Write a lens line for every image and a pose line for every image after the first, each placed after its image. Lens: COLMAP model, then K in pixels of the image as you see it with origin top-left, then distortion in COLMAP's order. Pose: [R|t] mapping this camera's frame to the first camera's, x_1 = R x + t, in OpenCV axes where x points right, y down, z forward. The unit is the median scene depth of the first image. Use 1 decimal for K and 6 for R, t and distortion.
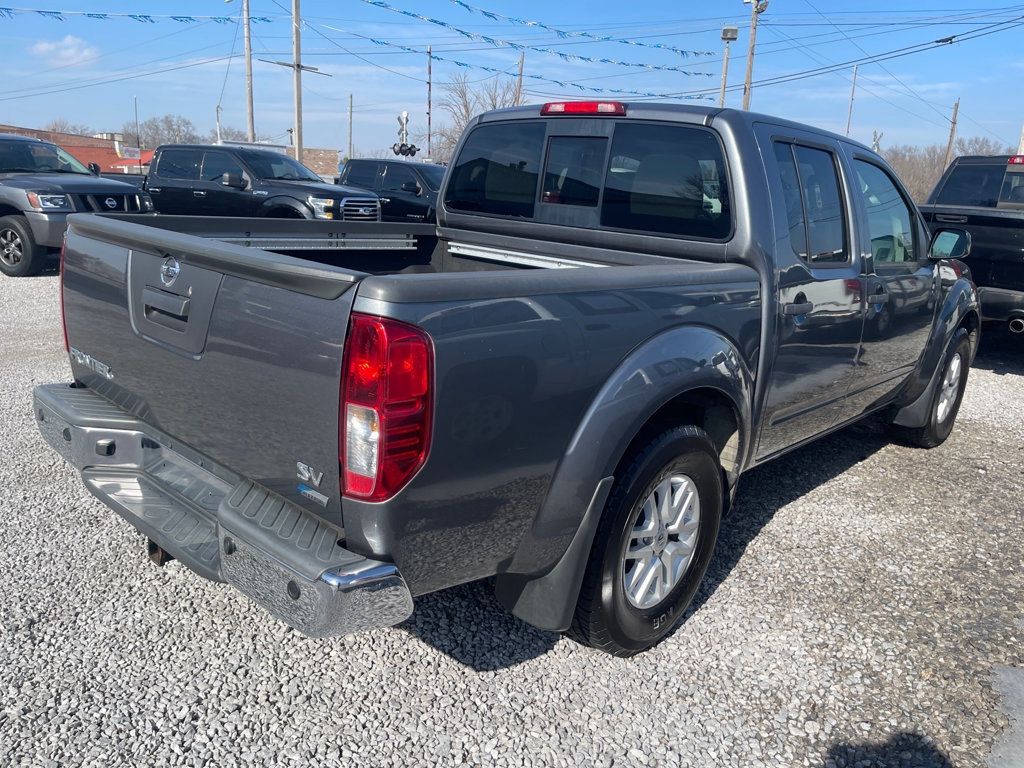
lens RADIAL K [[767.3, 0, 529.3], [0, 767.3, 385.2], [0, 0, 1]] dist [0.073170, -0.084556]
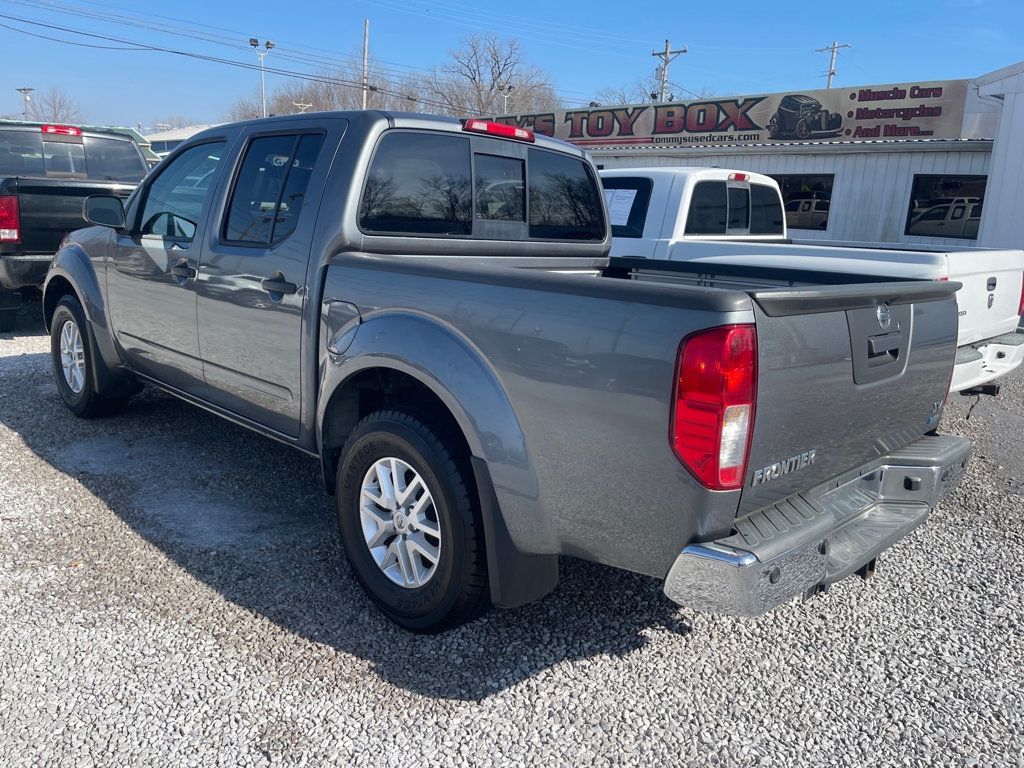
lens RADIAL K [[767.3, 0, 529.3], [0, 767.3, 385.2], [0, 0, 1]] dist [0.073170, -0.084556]
pose [[0.042846, -0.275620, 0.960311, -0.909368], [0.200805, 0.943955, 0.261966, -0.255179], [-0.978694, 0.181611, 0.095791, 0.793299]]
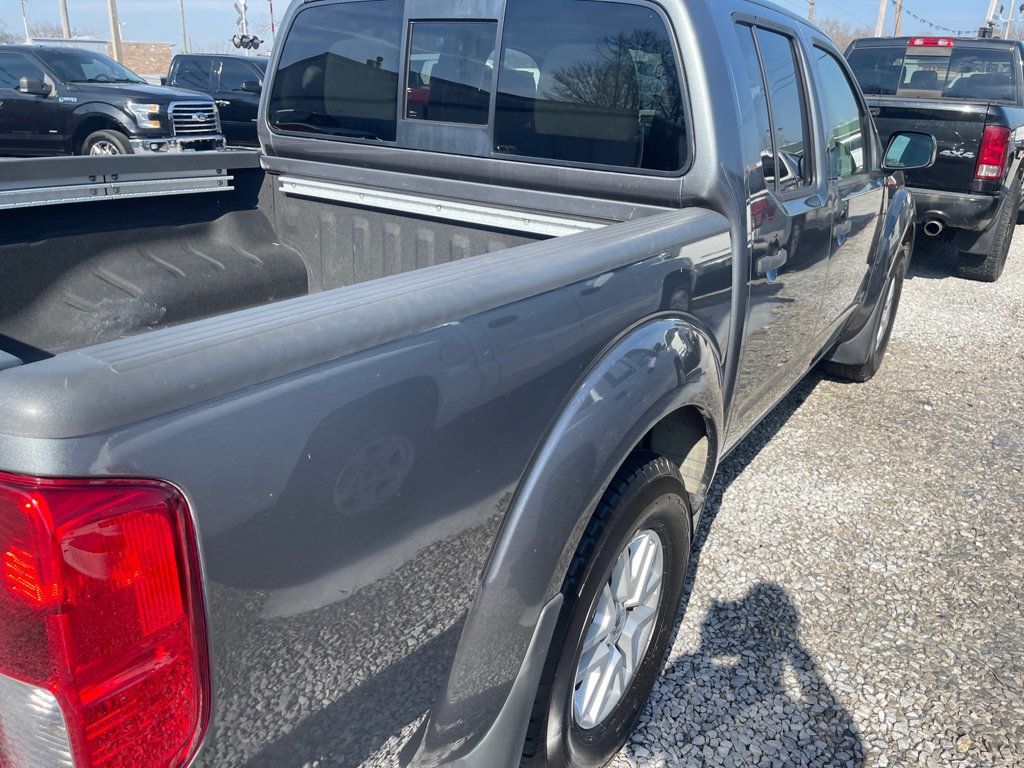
lens RADIAL K [[767.3, 0, 529.3], [0, 767.3, 385.2], [0, 0, 1]] dist [0.073170, -0.084556]
pose [[0.985813, -0.085364, 0.144521, 0.003277], [0.066803, 0.989426, 0.128739, -0.071775], [-0.153982, -0.117258, 0.981091, 0.233839]]
